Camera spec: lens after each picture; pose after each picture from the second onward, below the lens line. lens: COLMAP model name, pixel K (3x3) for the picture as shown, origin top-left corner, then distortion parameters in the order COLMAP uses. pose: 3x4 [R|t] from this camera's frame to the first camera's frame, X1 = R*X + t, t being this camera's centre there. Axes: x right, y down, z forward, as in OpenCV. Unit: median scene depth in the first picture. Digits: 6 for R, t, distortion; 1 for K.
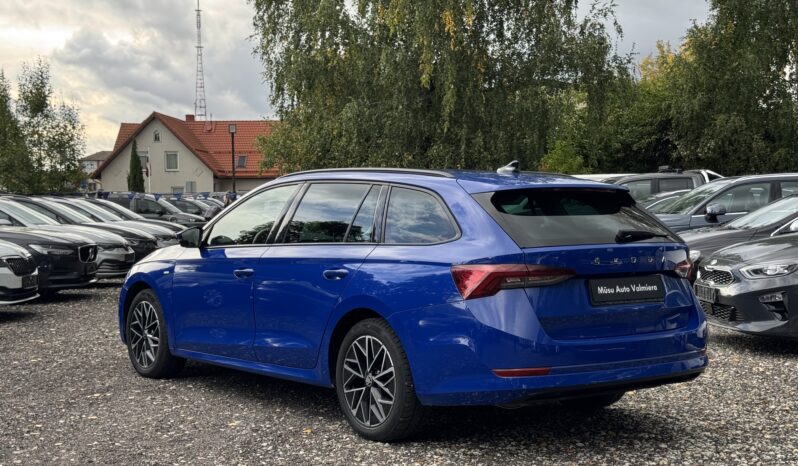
lens RADIAL K [[1122.2, 0, 396.2], [0, 1122.2, 226.8], [0, 0, 1]] dist [0.118242, 0.000000]
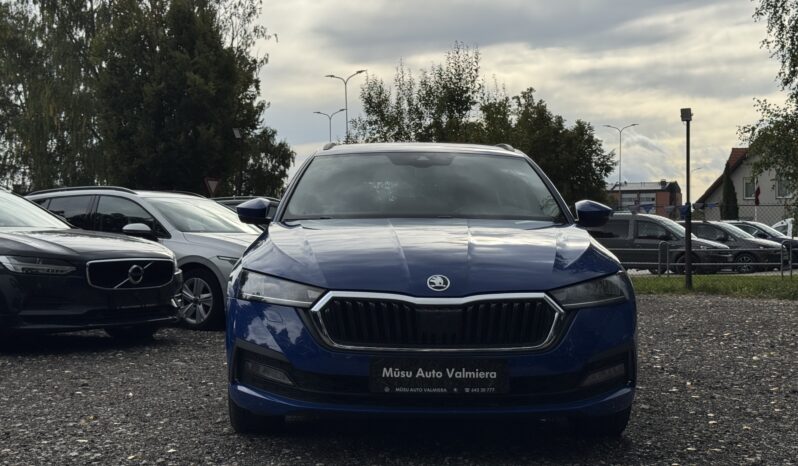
lens RADIAL K [[1122.2, 0, 396.9], [0, 1122.2, 234.4], [0, 0, 1]] dist [0.118242, 0.000000]
pose [[0.841436, 0.002632, -0.540350, 0.081474], [-0.016755, 0.999634, -0.021221, 0.006341], [0.540096, 0.026910, 0.841173, 0.278310]]
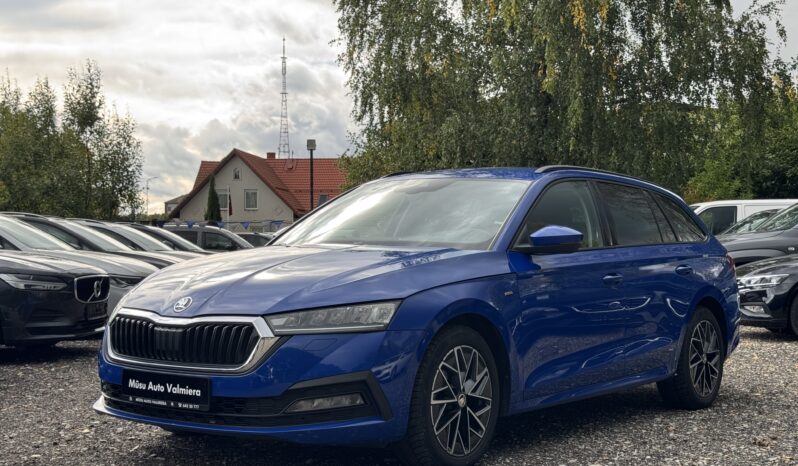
lens RADIAL K [[1122.2, 0, 399.4], [0, 1122.2, 236.3], [0, 0, 1]] dist [0.118242, 0.000000]
pose [[0.997613, 0.009188, -0.068436, -0.021309], [-0.011368, 0.999438, -0.031527, 0.005548], [0.068108, 0.032230, 0.997157, 0.164430]]
